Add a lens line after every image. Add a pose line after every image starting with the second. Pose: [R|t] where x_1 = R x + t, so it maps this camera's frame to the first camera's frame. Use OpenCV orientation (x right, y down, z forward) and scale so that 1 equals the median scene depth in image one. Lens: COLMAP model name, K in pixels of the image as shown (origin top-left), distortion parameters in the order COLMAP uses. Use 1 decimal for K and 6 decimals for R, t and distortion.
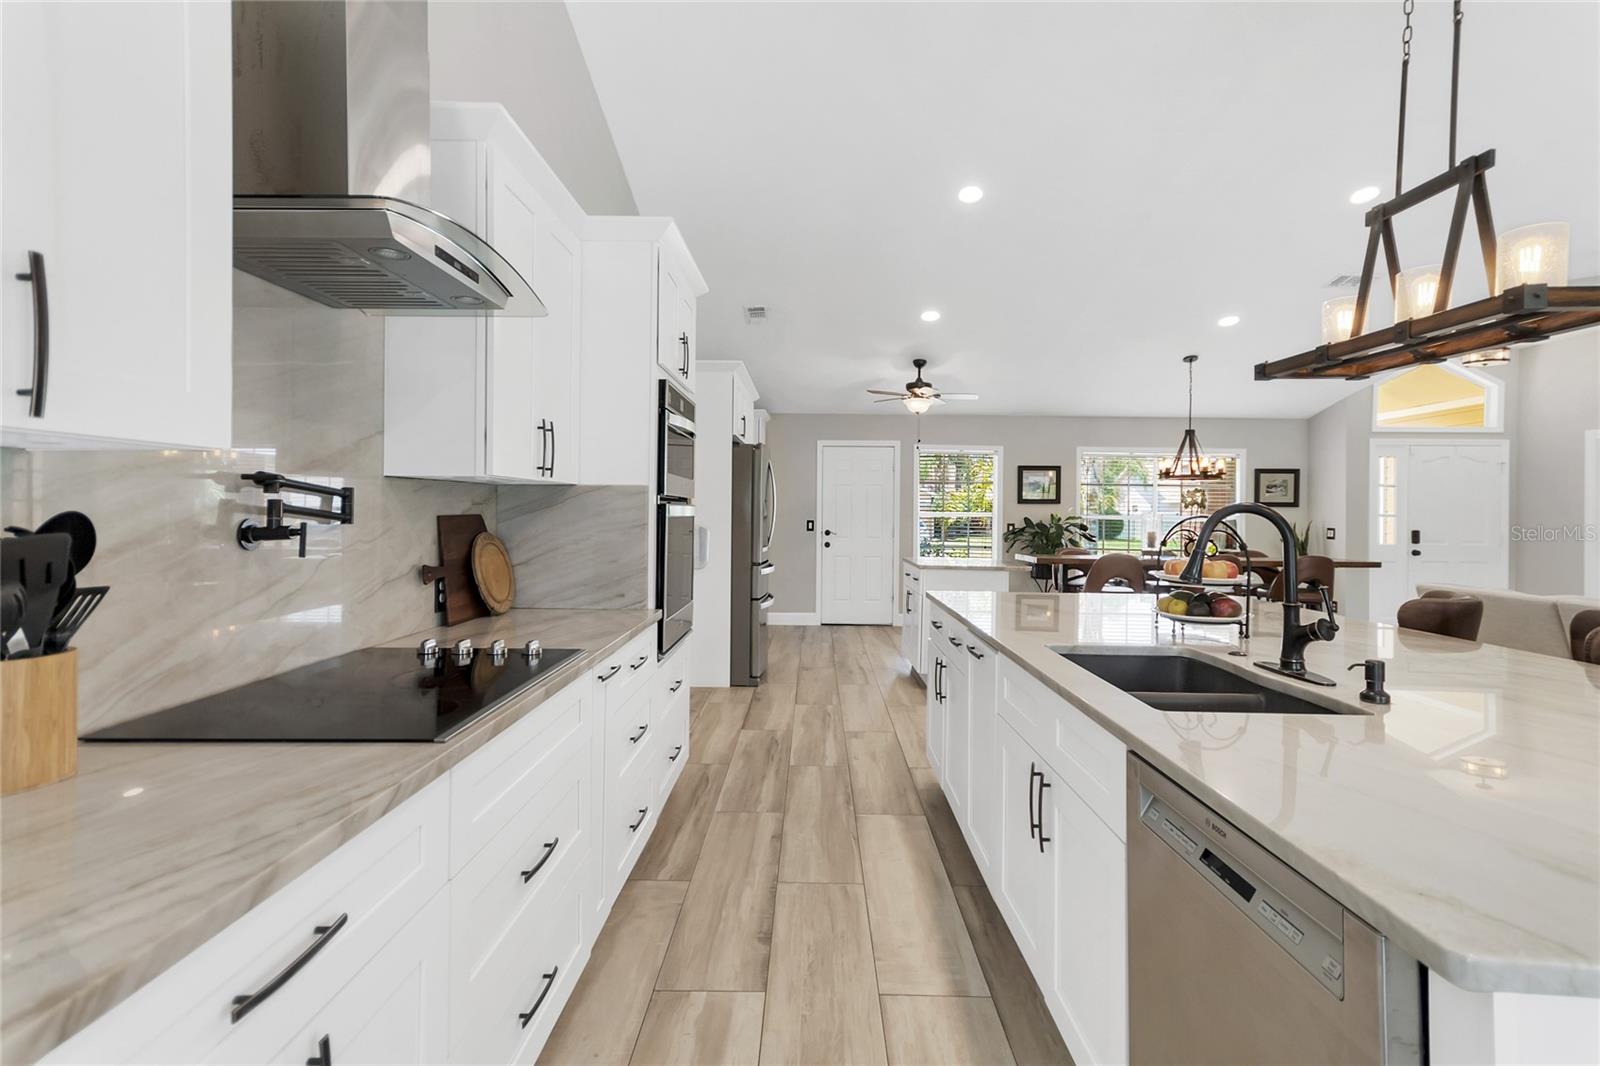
lens RADIAL K [[739.4, 0, 808.7], [0, 739.4, 518.8], [0, 0, 1]] dist [0.004982, 0.000844]
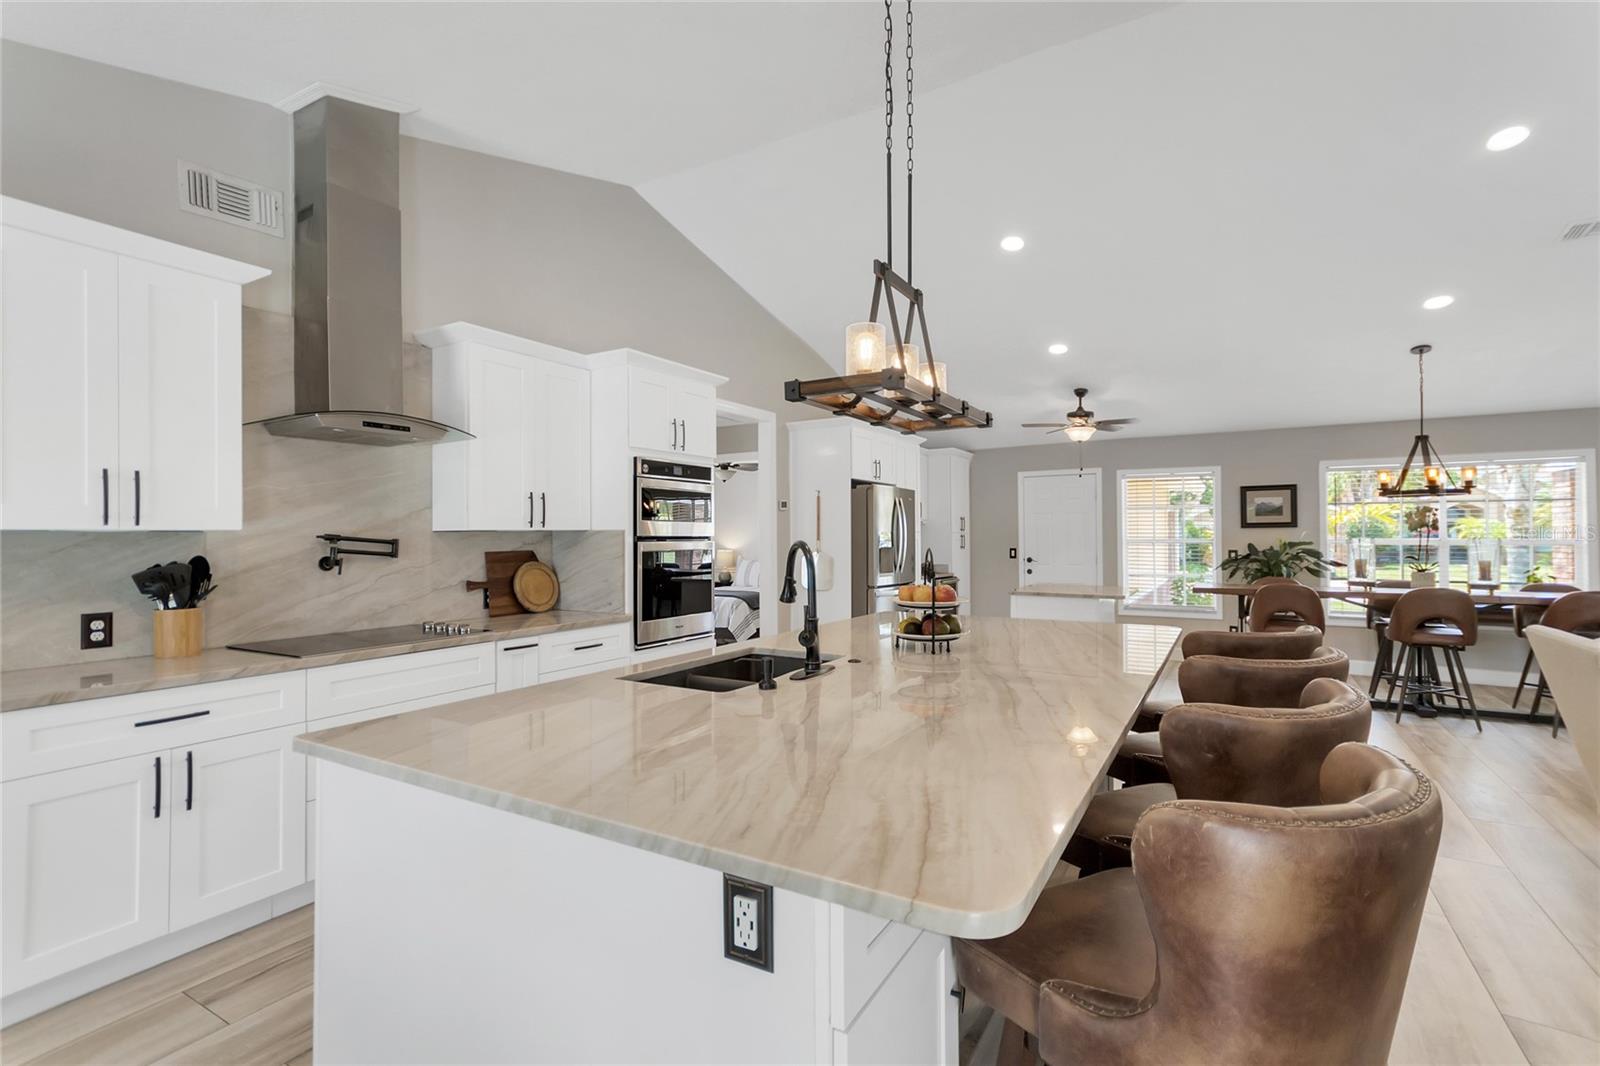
lens RADIAL K [[705.2, 0, 818.0], [0, 705.2, 525.0], [0, 0, 1]] dist [0.002152, -0.000824]
pose [[0.865589, -0.023835, -0.500187, 0.290750], [0.009517, 0.999469, -0.031158, -0.002446], [0.500664, 0.022210, 0.865357, -0.007900]]
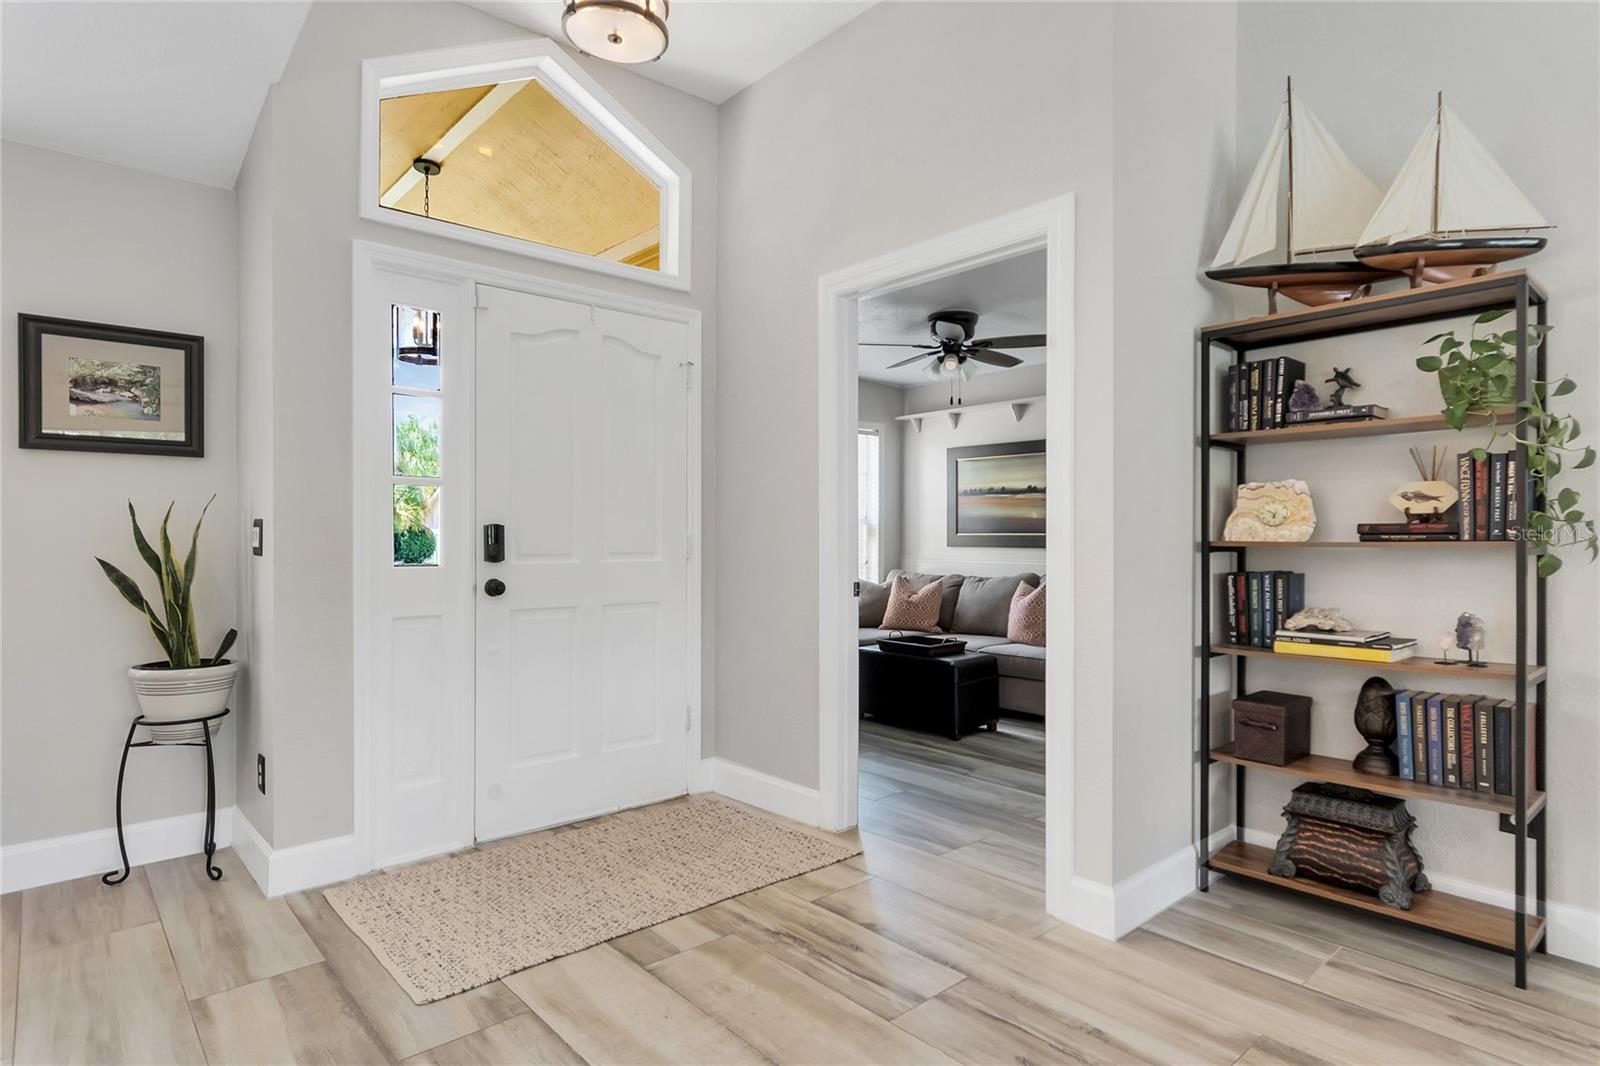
lens RADIAL K [[830.5, 0, 808.3], [0, 830.5, 540.5], [0, 0, 1]] dist [0.002913, 0.000719]
pose [[0.733054, -0.011111, 0.680080, 0.660122], [0.010785, 0.999931, 0.004712, 0.022963], [-0.680085, 0.003880, 0.733123, 0.608460]]
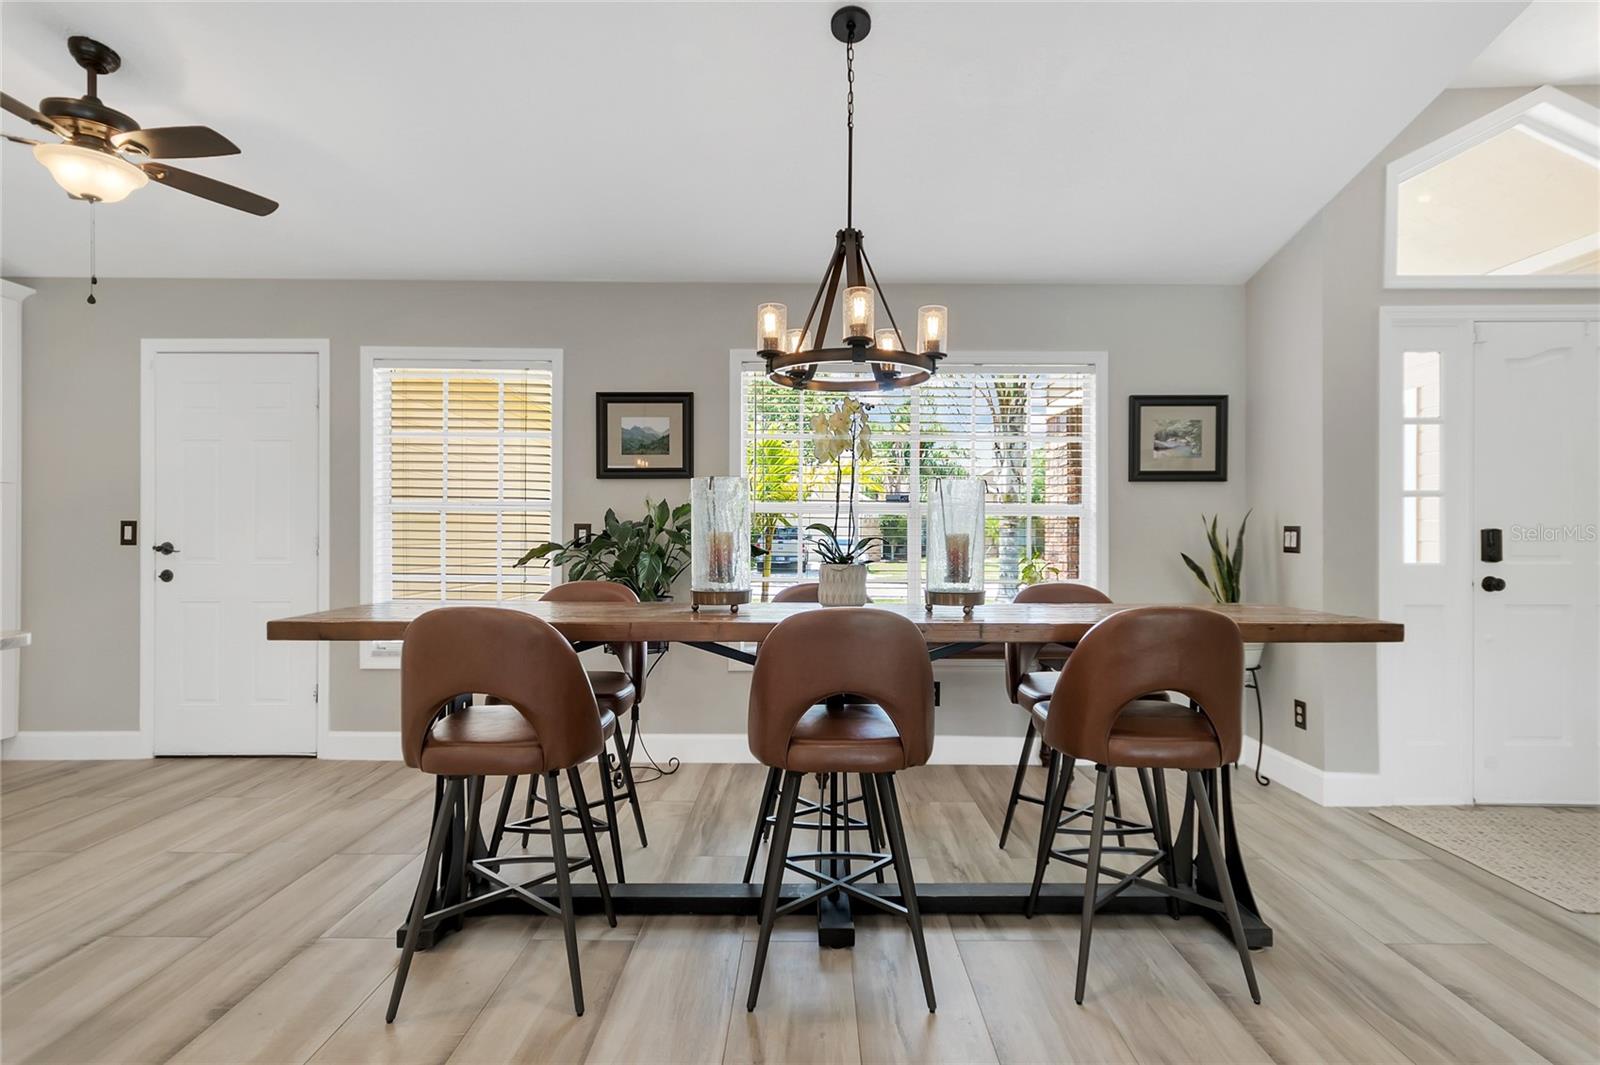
lens RADIAL K [[799.8, 0, 811.2], [0, 799.8, 533.0], [0, 0, 1]] dist [-0.000723, -0.000394]
pose [[0.999804, -0.008419, 0.017922, 0.437813], [0.008522, 0.999948, -0.005676, 0.017060], [-0.017873, 0.005827, 0.999823, 0.570044]]
